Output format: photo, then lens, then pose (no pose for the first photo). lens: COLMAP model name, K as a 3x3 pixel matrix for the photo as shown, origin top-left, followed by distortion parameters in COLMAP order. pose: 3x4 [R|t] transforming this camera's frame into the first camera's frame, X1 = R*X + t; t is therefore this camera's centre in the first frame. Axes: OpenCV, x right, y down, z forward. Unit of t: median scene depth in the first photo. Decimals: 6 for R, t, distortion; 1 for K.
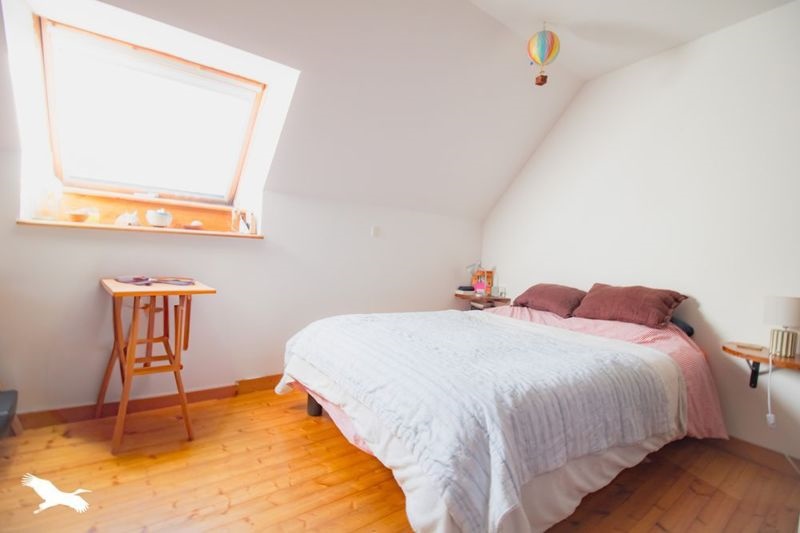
lens RADIAL K [[419.9, 0, 400.0], [0, 419.9, 266.5], [0, 0, 1]] dist [-0.002055, -0.000427]
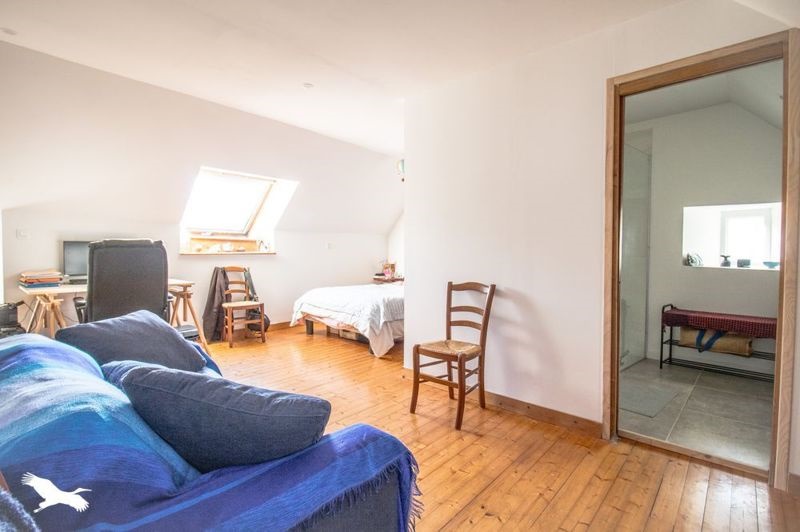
lens RADIAL K [[419.9, 0, 400.0], [0, 419.9, 266.0], [0, 0, 1]] dist [-0.002055, -0.000427]
pose [[0.982179, -0.057133, 0.179053, -0.100923], [0.055821, 0.998364, 0.012363, -0.001284], [-0.179466, -0.002148, 0.983762, -1.040087]]
